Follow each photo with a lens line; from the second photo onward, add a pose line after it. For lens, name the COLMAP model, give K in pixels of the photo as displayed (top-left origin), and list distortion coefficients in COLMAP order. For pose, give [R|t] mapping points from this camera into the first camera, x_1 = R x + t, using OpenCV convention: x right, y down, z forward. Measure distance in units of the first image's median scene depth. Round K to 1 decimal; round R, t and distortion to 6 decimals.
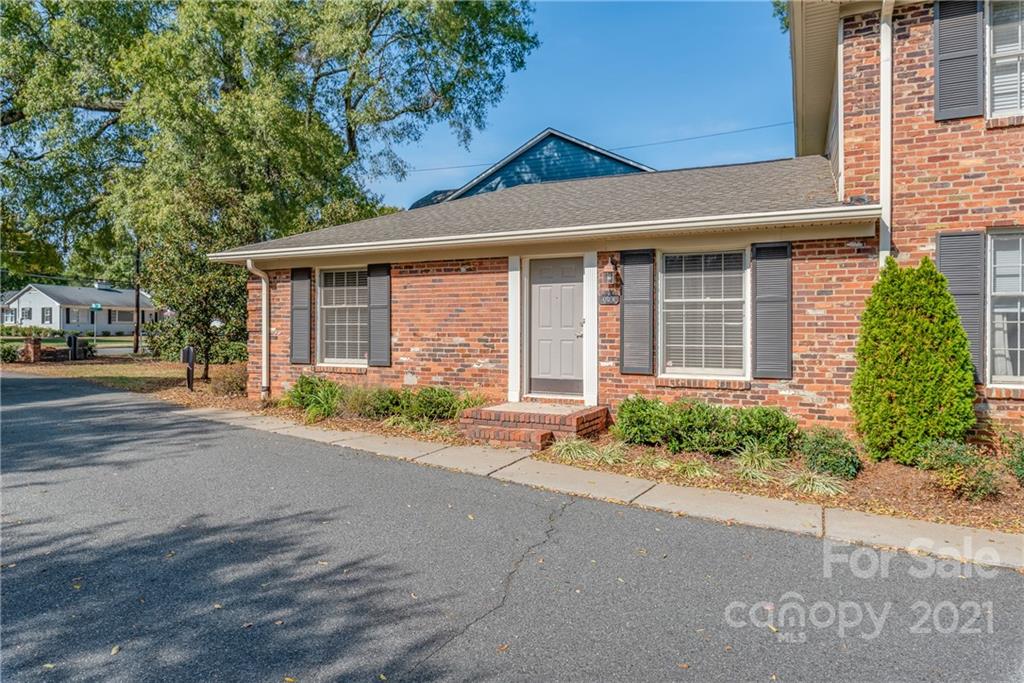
lens RADIAL K [[592.3, 0, 521.6], [0, 592.3, 332.3], [0, 0, 1]] dist [-0.002066, -0.001967]
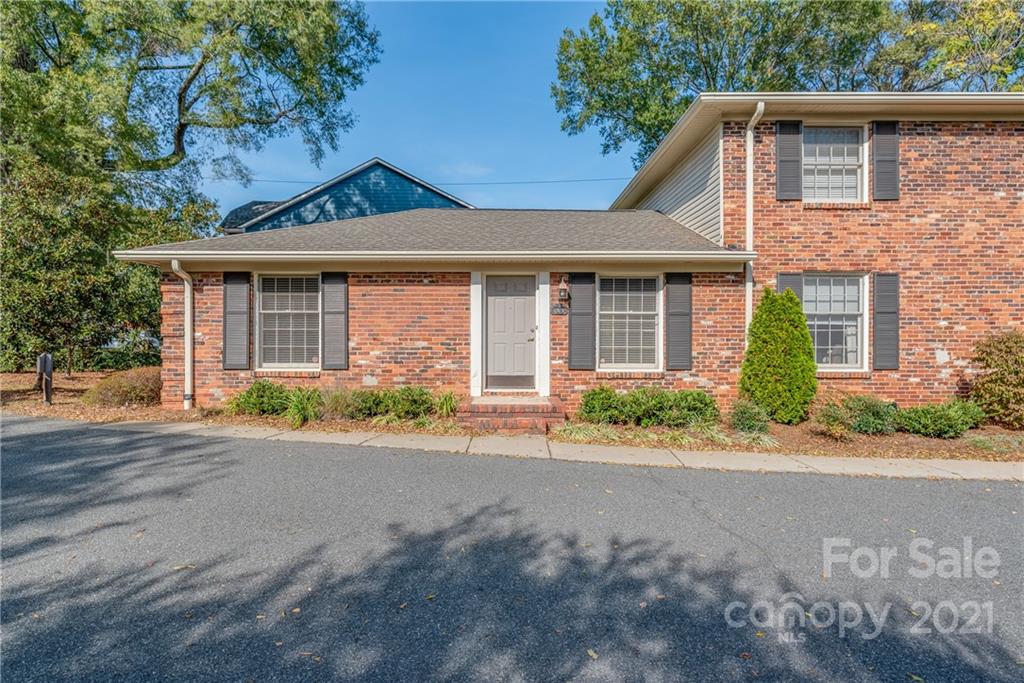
lens RADIAL K [[490.4, 0, 506.0], [0, 490.4, 335.6], [0, 0, 1]] dist [-0.000531, -0.002601]
pose [[0.912893, -0.002024, 0.408193, -0.363897], [0.001211, 0.999997, 0.002251, -0.004950], [-0.408196, -0.001561, 0.912893, 0.093126]]
